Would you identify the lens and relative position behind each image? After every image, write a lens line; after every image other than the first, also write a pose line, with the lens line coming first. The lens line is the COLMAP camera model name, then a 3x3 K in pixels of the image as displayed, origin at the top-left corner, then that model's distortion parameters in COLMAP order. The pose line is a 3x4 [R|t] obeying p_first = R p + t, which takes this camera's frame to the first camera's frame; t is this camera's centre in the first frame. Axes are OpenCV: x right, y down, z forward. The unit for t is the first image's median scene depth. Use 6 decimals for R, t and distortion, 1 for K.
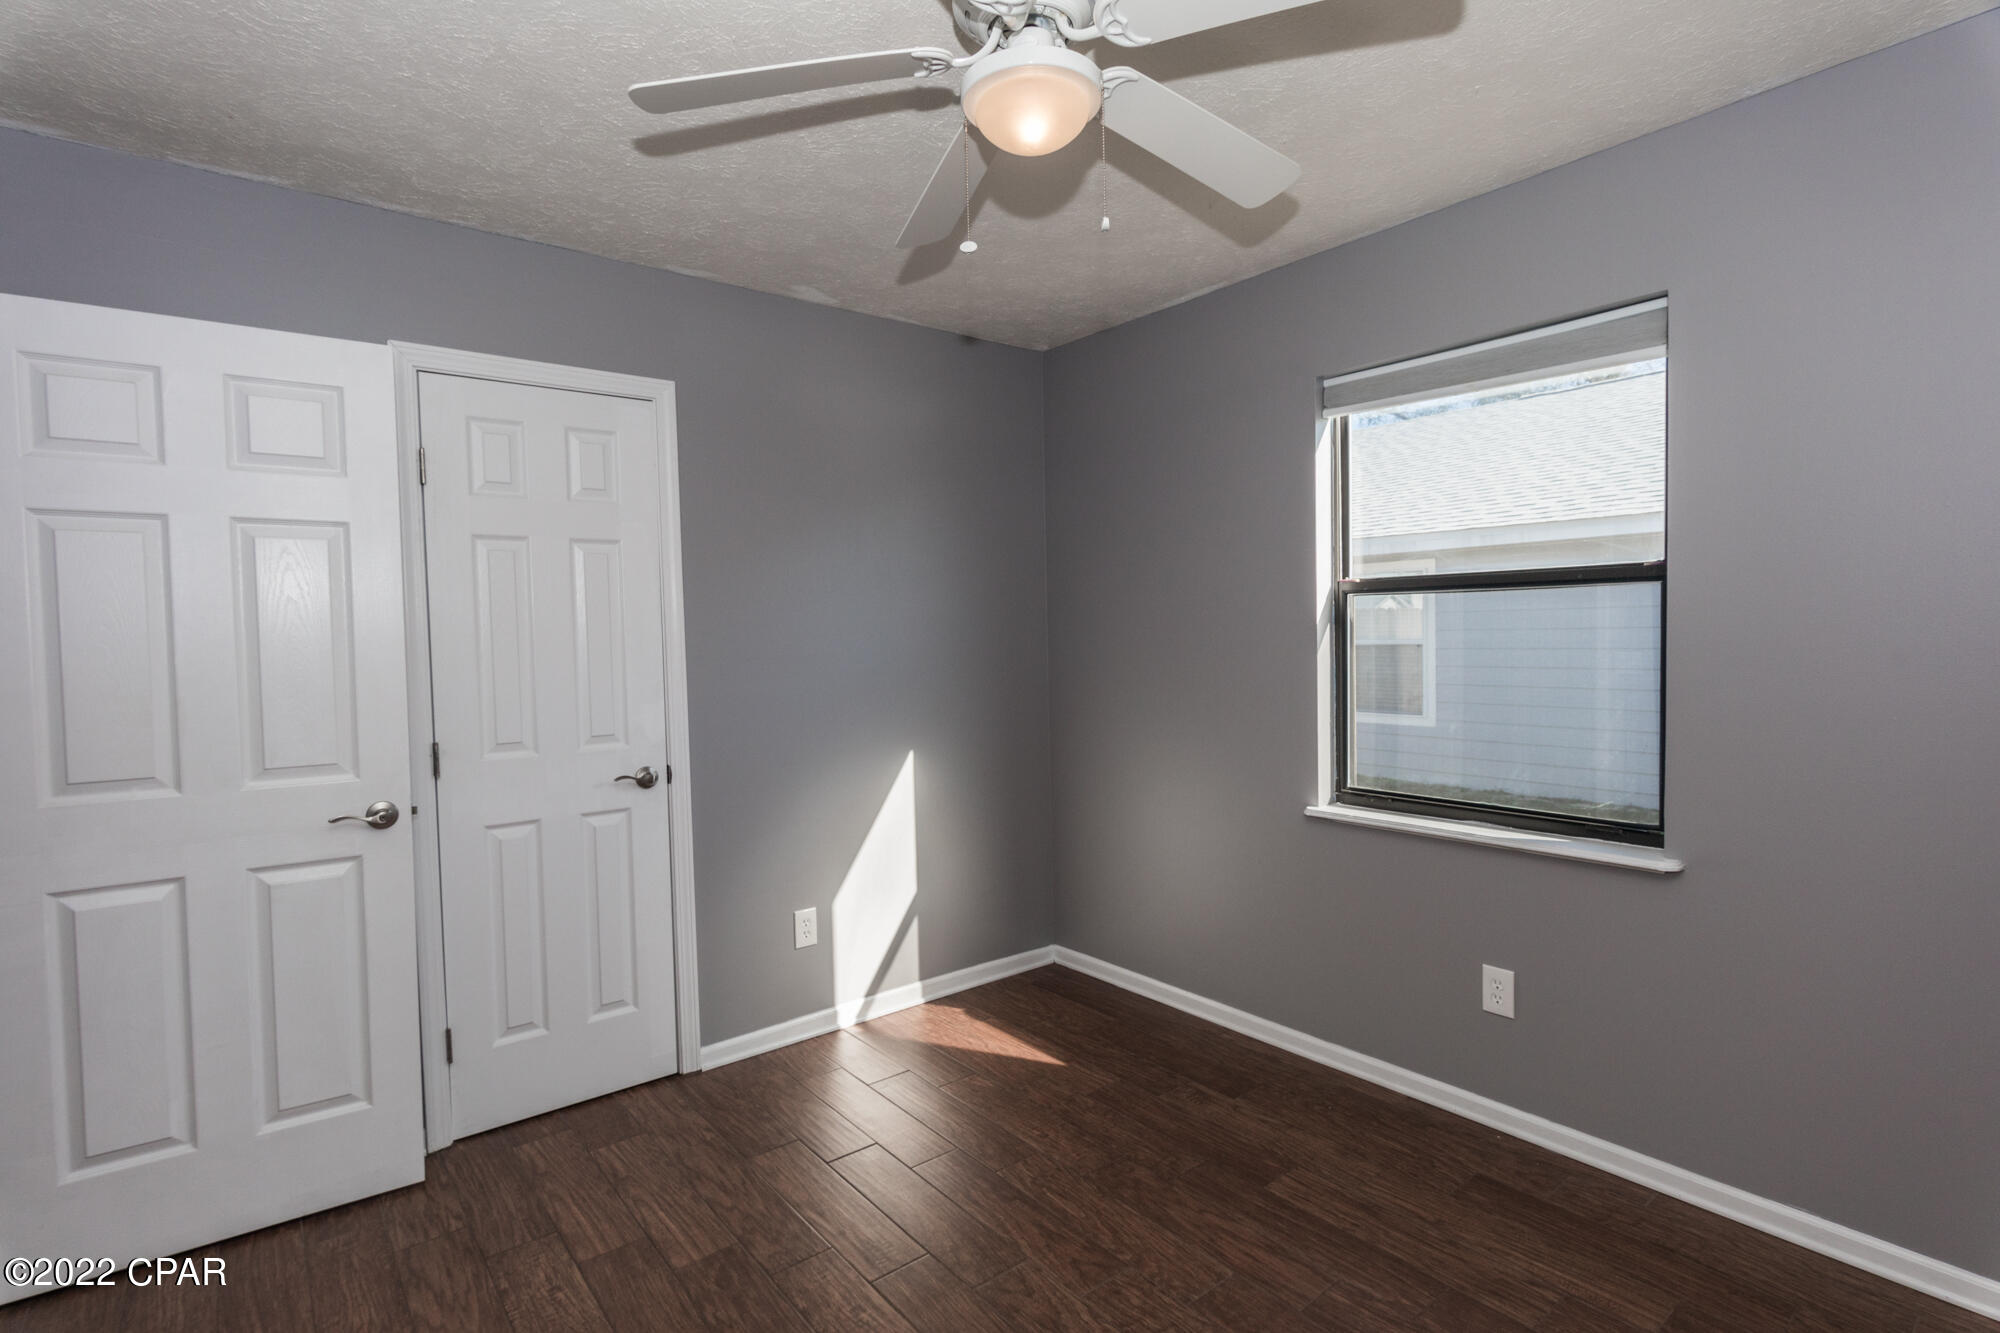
lens RADIAL K [[984.6, 0, 992.9], [0, 984.6, 669.4], [0, 0, 1]] dist [0.003186, -0.000610]
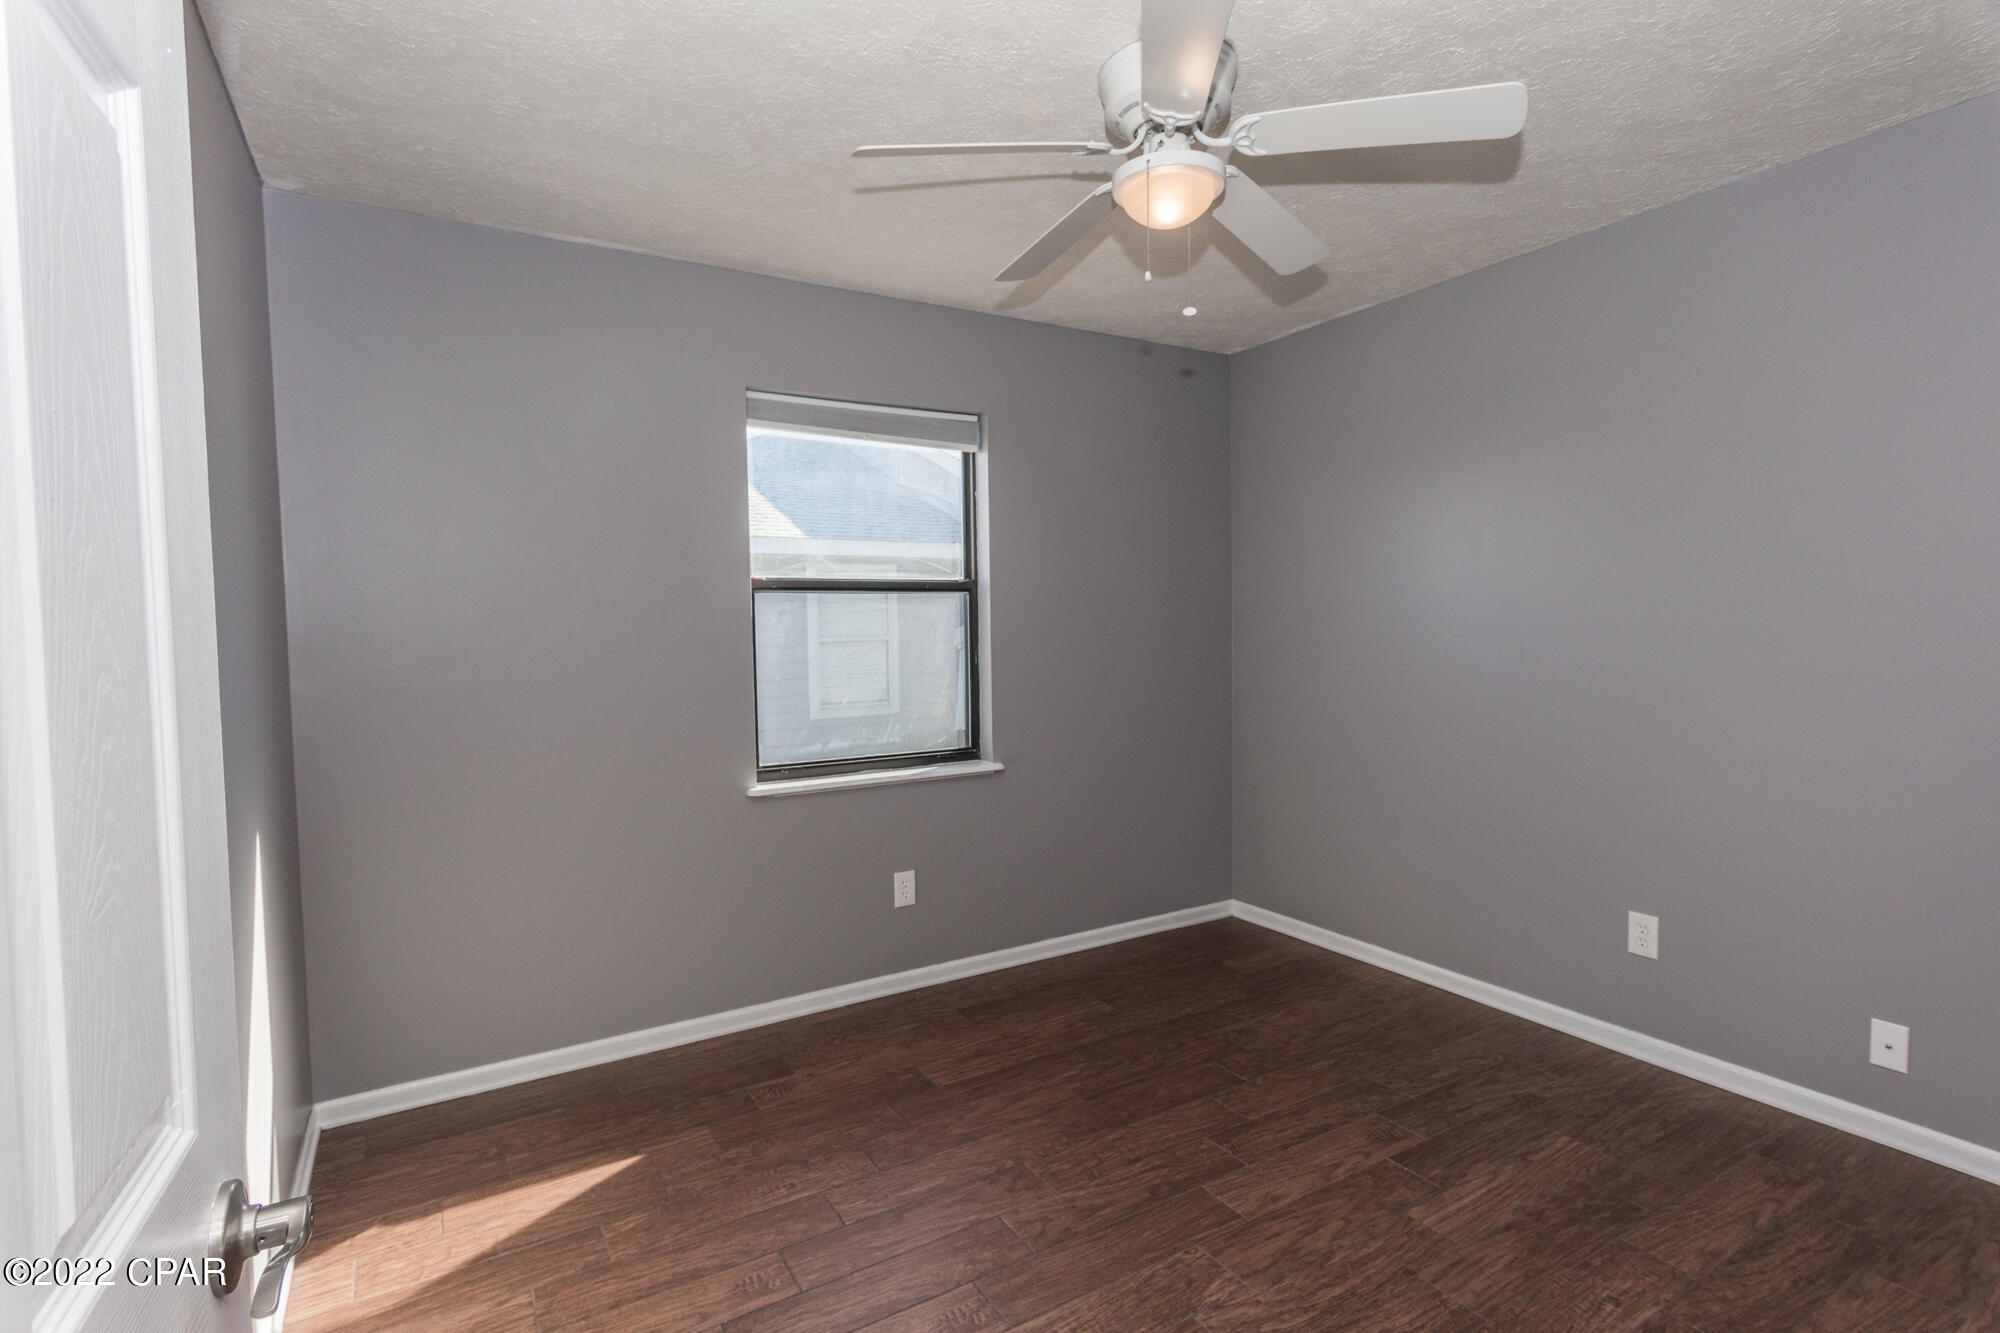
lens RADIAL K [[984.6, 0, 992.9], [0, 984.6, 669.4], [0, 0, 1]] dist [0.003186, -0.000610]
pose [[0.108830, -0.030511, 0.993592, -0.830025], [0.052221, 0.998324, 0.024936, -0.002589], [-0.992688, 0.049173, 0.110241, 0.732235]]
